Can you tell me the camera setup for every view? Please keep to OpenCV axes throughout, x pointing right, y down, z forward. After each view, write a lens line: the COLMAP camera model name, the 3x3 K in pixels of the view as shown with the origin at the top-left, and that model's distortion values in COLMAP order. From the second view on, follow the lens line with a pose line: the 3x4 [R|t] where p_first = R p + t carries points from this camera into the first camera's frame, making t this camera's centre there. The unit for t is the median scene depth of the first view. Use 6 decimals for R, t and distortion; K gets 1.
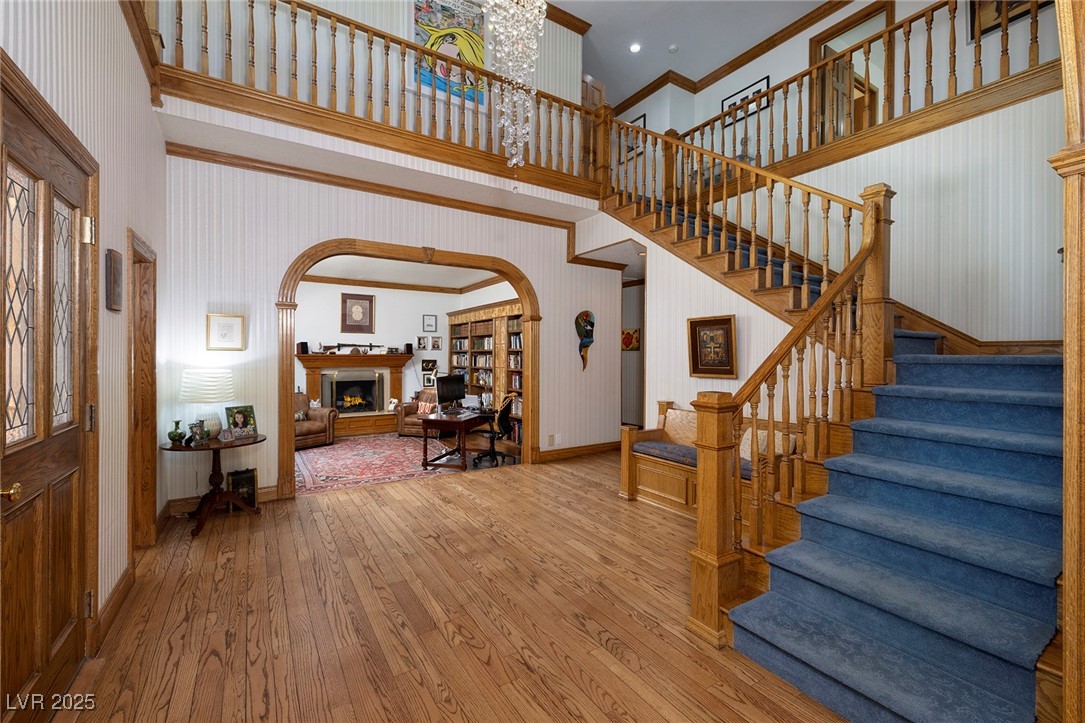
lens RADIAL K [[453.5, 0, 539.9], [0, 453.5, 357.8], [0, 0, 1]] dist [-0.003538, 0.000888]
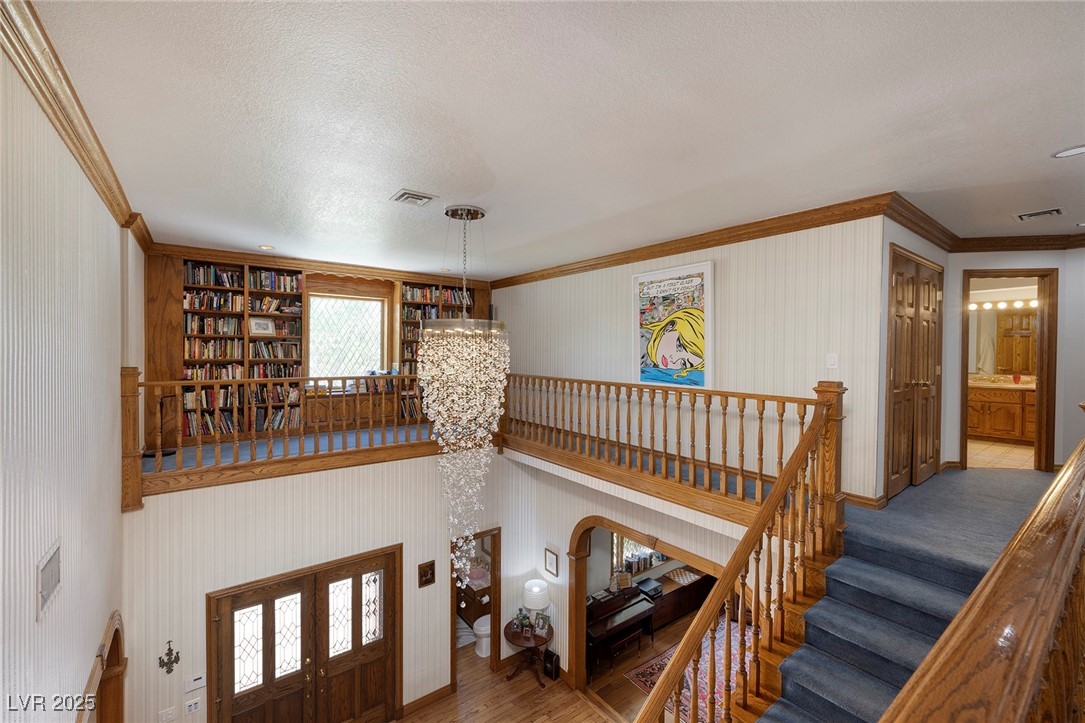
lens RADIAL K [[453.5, 0, 539.8], [0, 453.5, 356.6], [0, 0, 1]] dist [-0.003538, 0.000888]
pose [[0.087315, 0.008993, -0.996140, 1.008628], [-0.008607, 0.999929, 0.008272, -0.877065], [0.996144, 0.007852, 0.087387, 0.866588]]
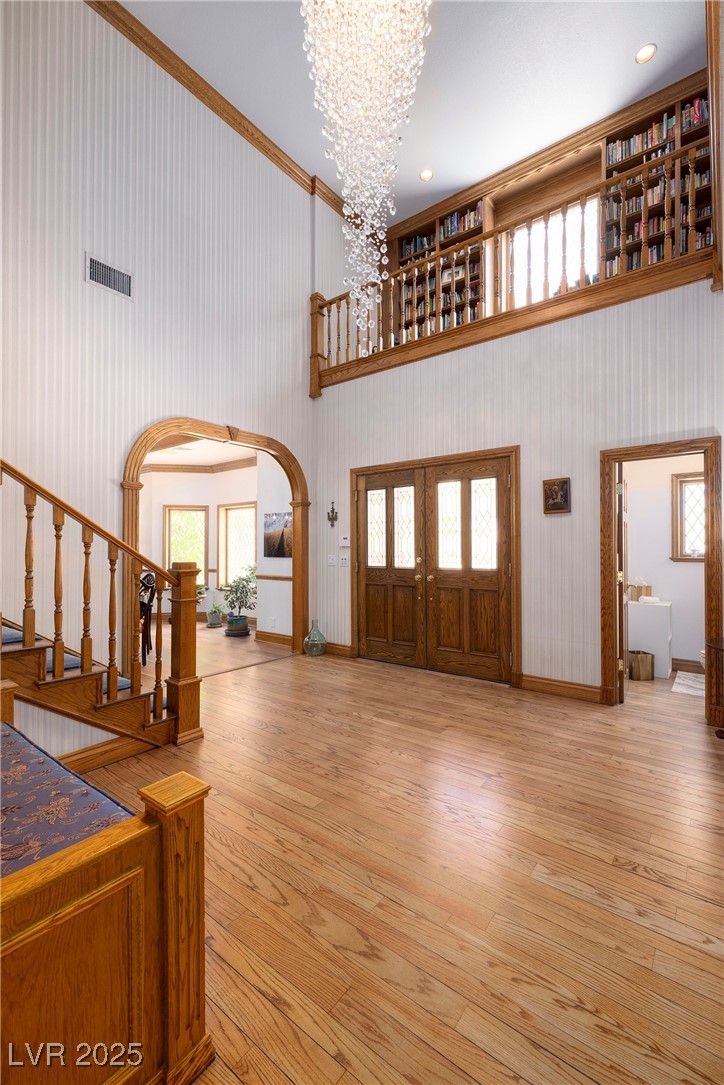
lens RADIAL K [[453.5, 0, 364.9], [0, 453.5, 550.3], [0, 0, 1]] dist [-0.003538, 0.000888]
pose [[-0.933660, -0.001475, -0.358159, 0.211864], [-0.005456, 0.999934, 0.010103, 0.010435], [0.358120, 0.011386, -0.933606, 1.446195]]
